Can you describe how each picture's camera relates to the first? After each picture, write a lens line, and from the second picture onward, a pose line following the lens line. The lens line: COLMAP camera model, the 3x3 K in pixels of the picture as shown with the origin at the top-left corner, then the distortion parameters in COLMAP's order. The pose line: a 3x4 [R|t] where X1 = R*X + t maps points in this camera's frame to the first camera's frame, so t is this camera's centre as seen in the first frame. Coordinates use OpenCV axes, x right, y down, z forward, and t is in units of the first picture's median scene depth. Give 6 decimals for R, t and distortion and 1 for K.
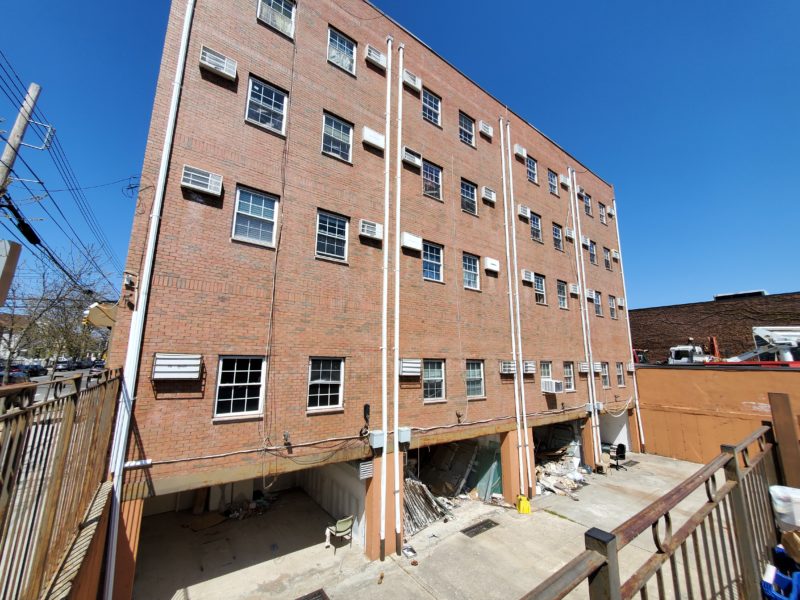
lens RADIAL K [[319.7, 0, 400.0], [0, 319.7, 300.0], [0, 0, 1]] dist [0.019657, -0.000004]
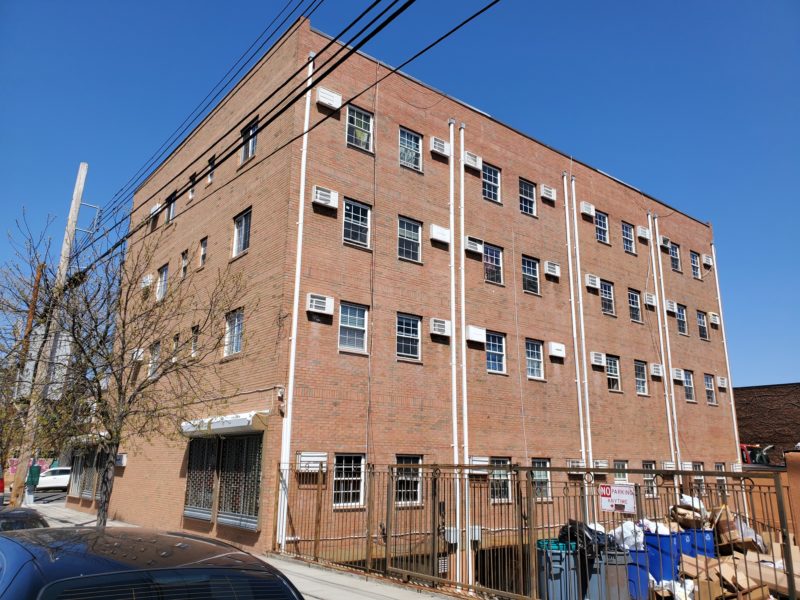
lens RADIAL K [[612.6, 0, 401.2], [0, 612.6, 297.0], [0, 0, 1]] dist [0.142366, -0.290867]
pose [[0.998812, 0.013453, 0.046838, -0.273459], [-0.010119, 0.997446, -0.070703, -0.154846], [-0.047669, 0.070145, 0.996397, -0.844306]]
